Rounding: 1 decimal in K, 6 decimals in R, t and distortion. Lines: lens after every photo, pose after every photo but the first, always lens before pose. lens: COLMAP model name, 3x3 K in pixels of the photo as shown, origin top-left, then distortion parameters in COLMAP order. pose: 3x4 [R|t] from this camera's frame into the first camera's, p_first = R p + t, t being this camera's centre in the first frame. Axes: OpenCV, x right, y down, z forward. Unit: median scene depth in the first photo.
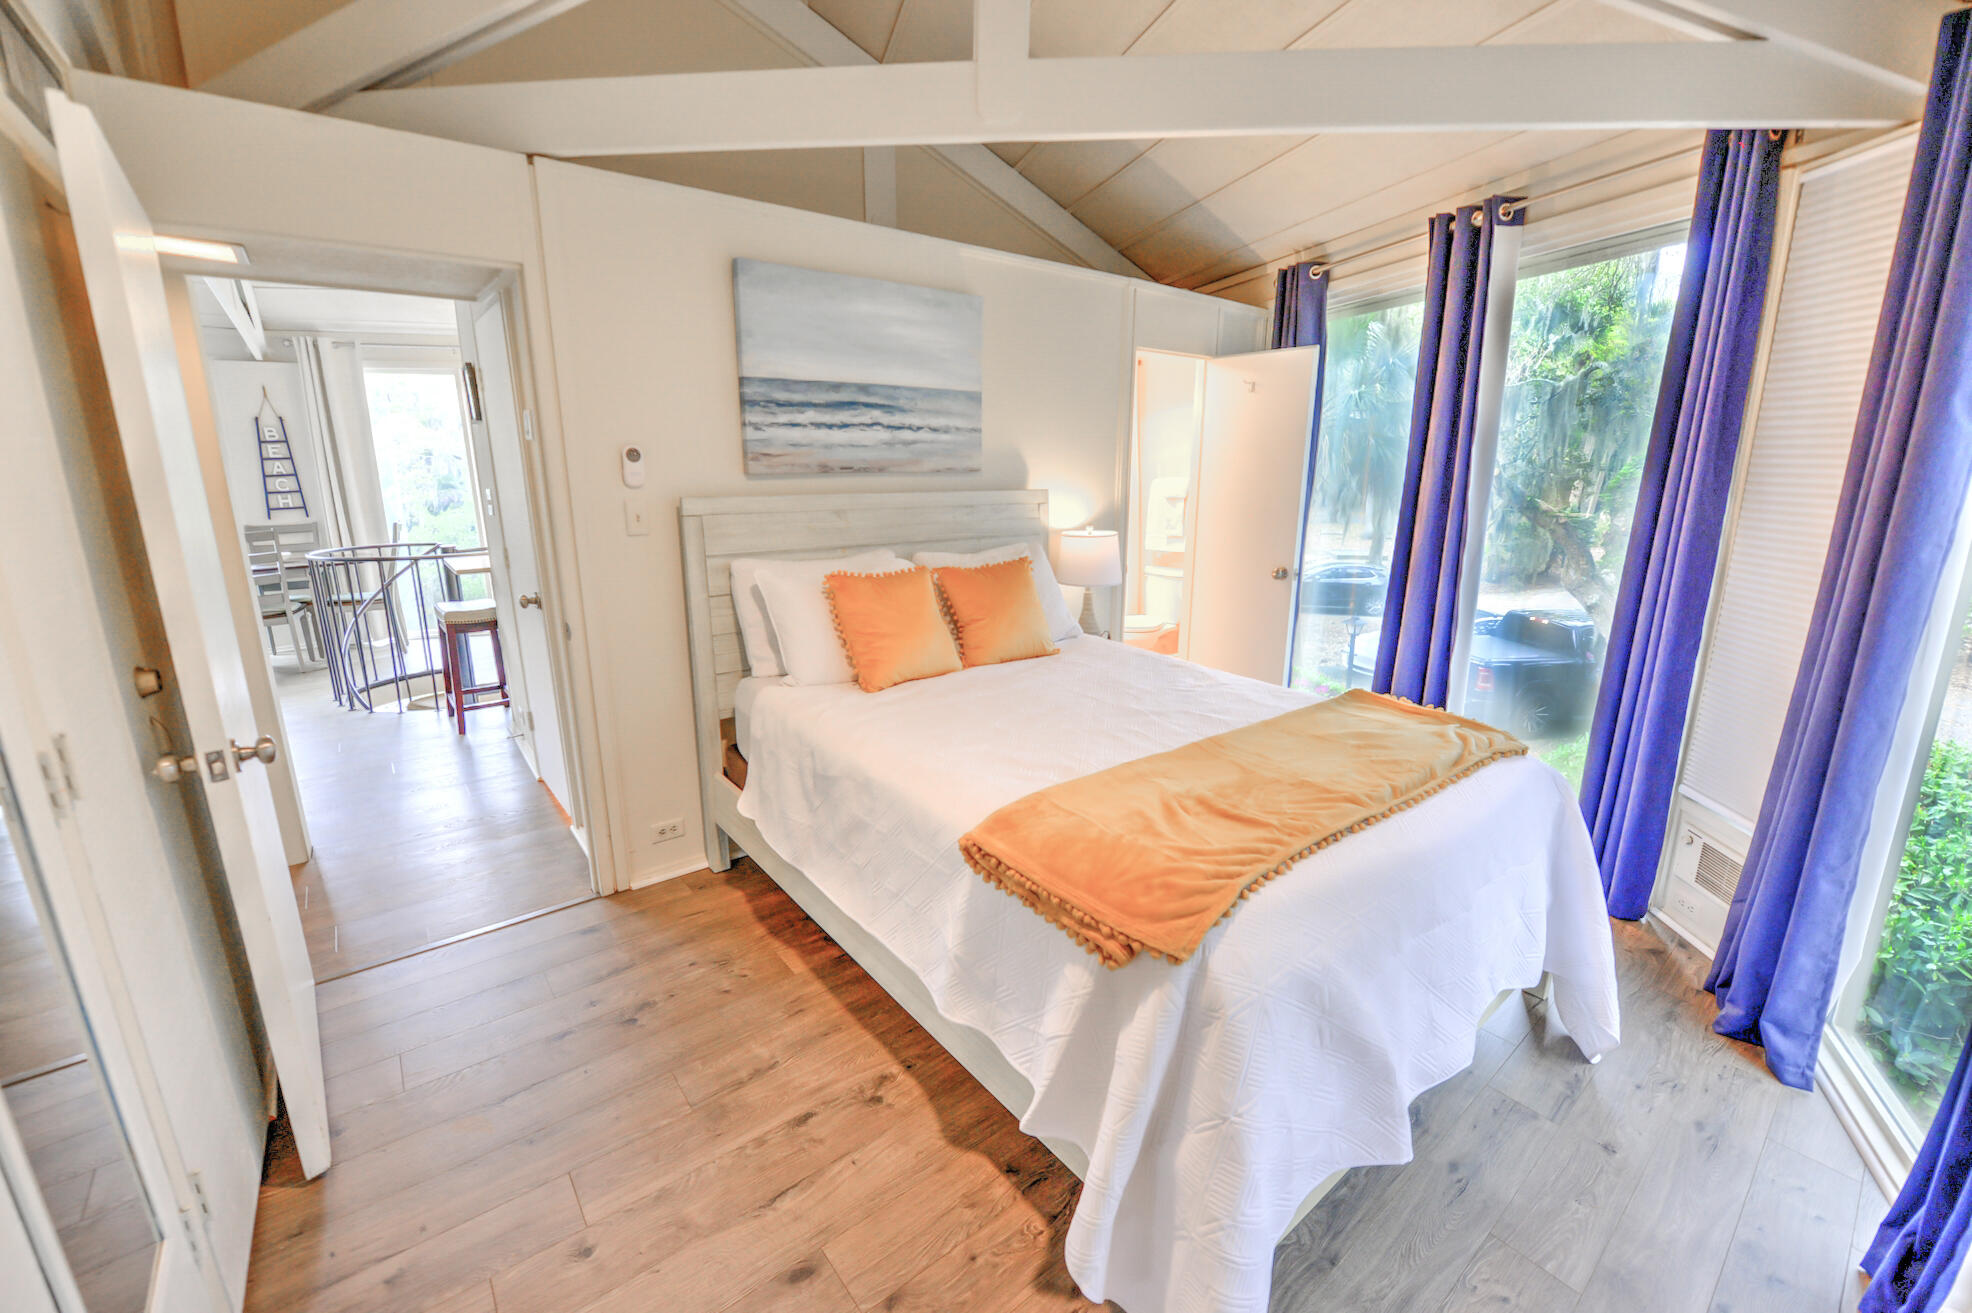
lens RADIAL K [[805.4, 0, 986.0], [0, 805.4, 664.2], [0, 0, 1]] dist [-0.017262, -0.002098]
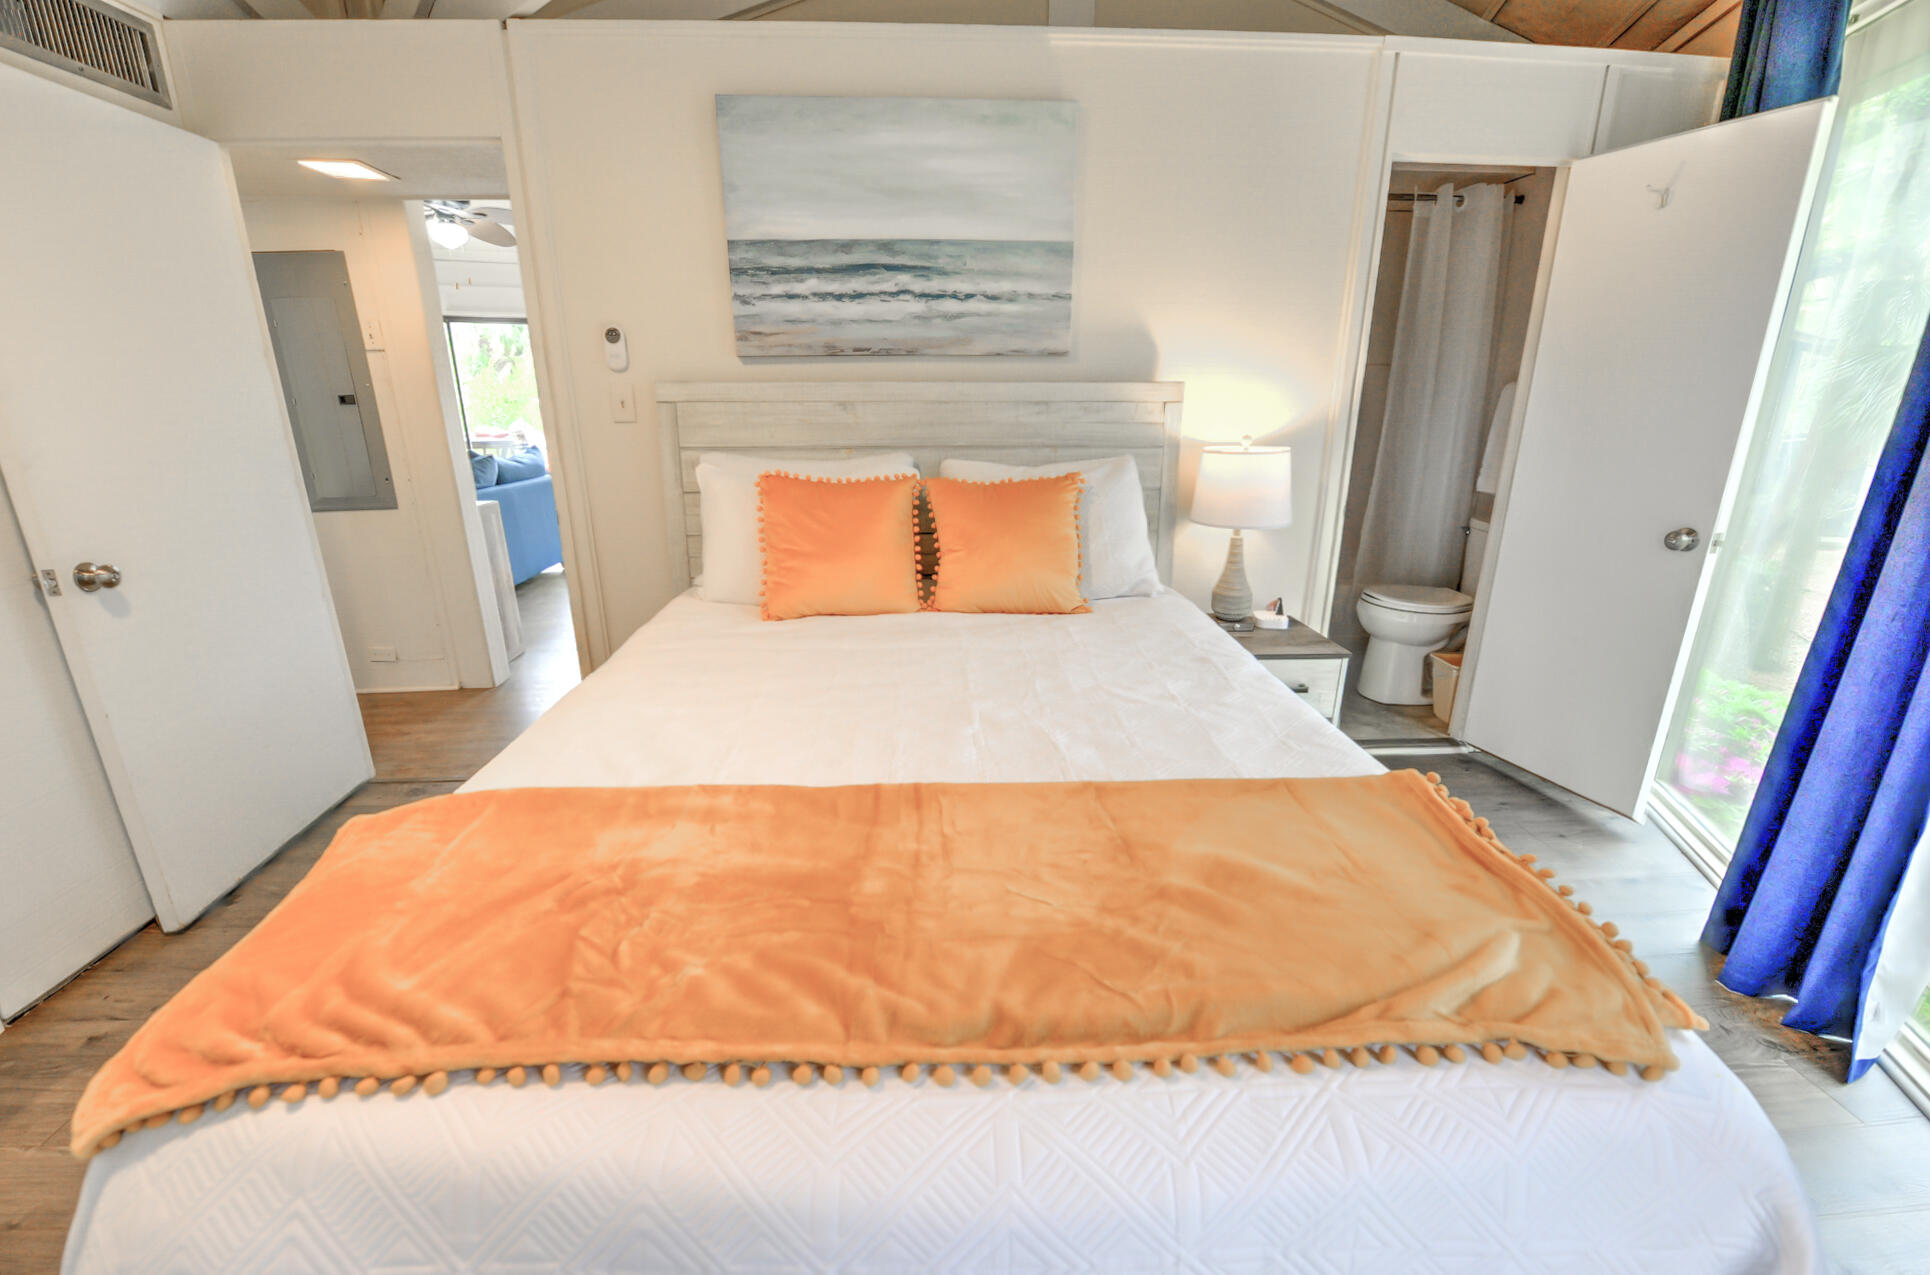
lens RADIAL K [[795.6, 0, 955.9], [0, 795.6, 646.1], [0, 0, 1]] dist [-0.016709, -0.001726]
pose [[0.811771, 0.173540, -0.557595, 0.410330], [-0.137539, 0.984780, 0.106257, -0.045873], [0.567548, -0.009565, 0.823285, 0.388603]]
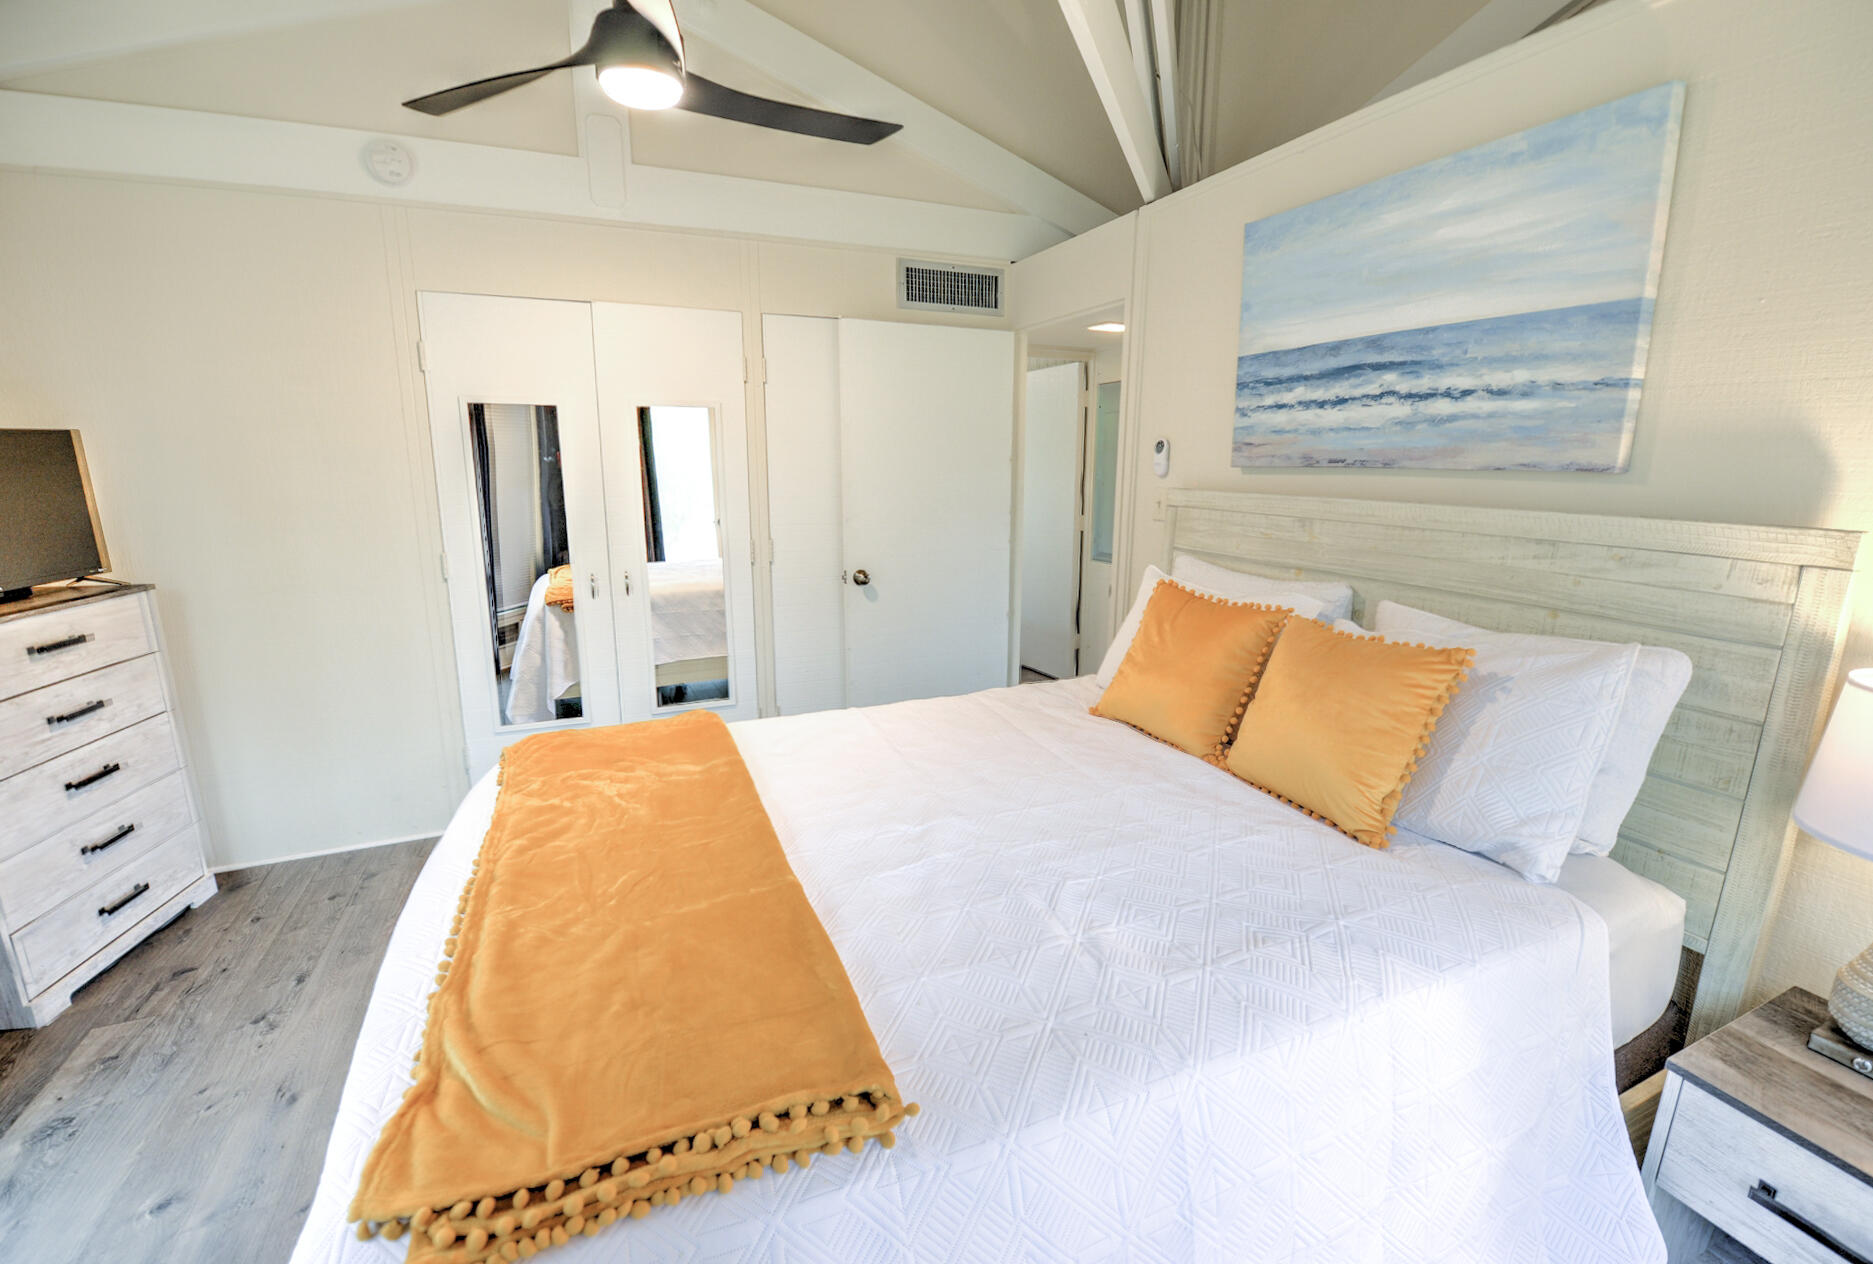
lens RADIAL K [[789.8, 0, 930.4], [0, 789.8, 630.6], [0, 0, 1]] dist [-0.023295, -0.000693]
pose [[-0.270242, 0.197627, -0.942291, 0.604915], [-0.244613, 0.932499, 0.265726, -0.202355], [0.931200, 0.302307, -0.203658, 0.859232]]
